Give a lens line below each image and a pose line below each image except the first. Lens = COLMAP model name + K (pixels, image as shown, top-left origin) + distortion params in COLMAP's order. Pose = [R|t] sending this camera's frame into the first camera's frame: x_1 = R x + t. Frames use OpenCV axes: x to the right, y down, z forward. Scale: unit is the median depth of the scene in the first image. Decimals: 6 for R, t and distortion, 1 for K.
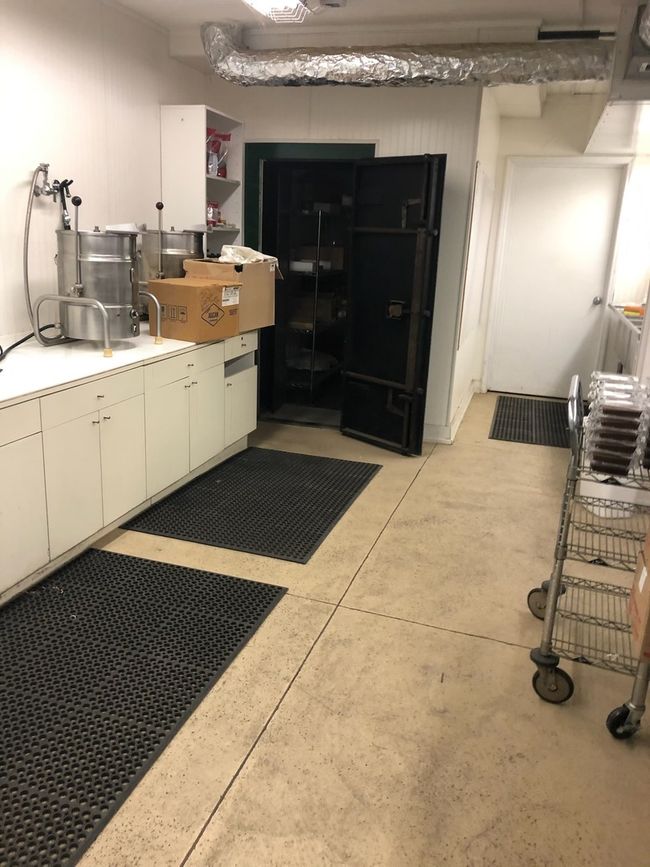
lens RADIAL K [[703.5, 0, 328.7], [0, 703.5, 426.3], [0, 0, 1]] dist [-0.001310, 0.019397]
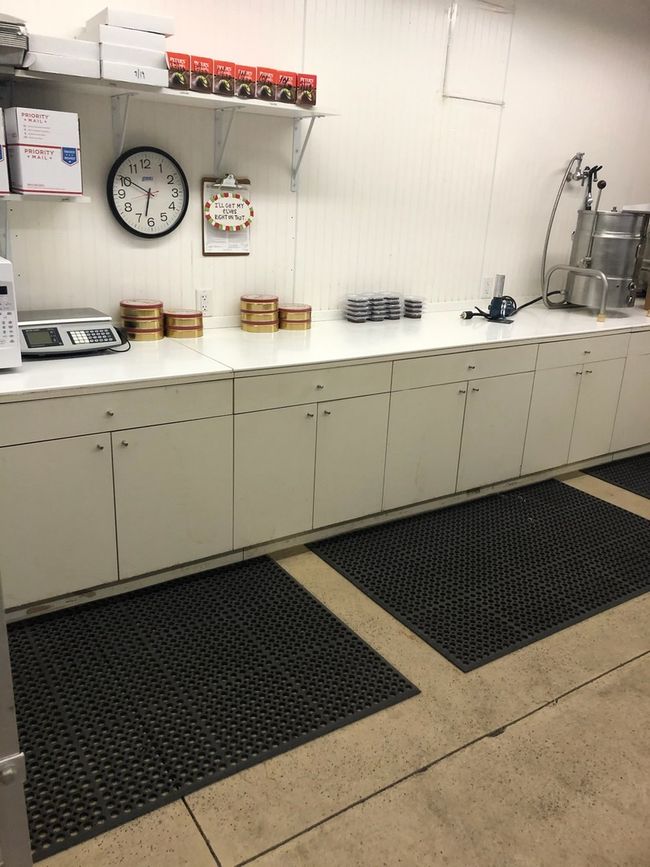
lens RADIAL K [[703.5, 0, 333.1], [0, 703.5, 435.5], [0, 0, 1]] dist [-0.001310, 0.019397]
pose [[0.783083, 0.191352, -0.591748, 0.054736], [-0.177046, 0.980710, 0.082837, 0.061929], [0.596184, 0.039898, 0.801855, -0.159729]]
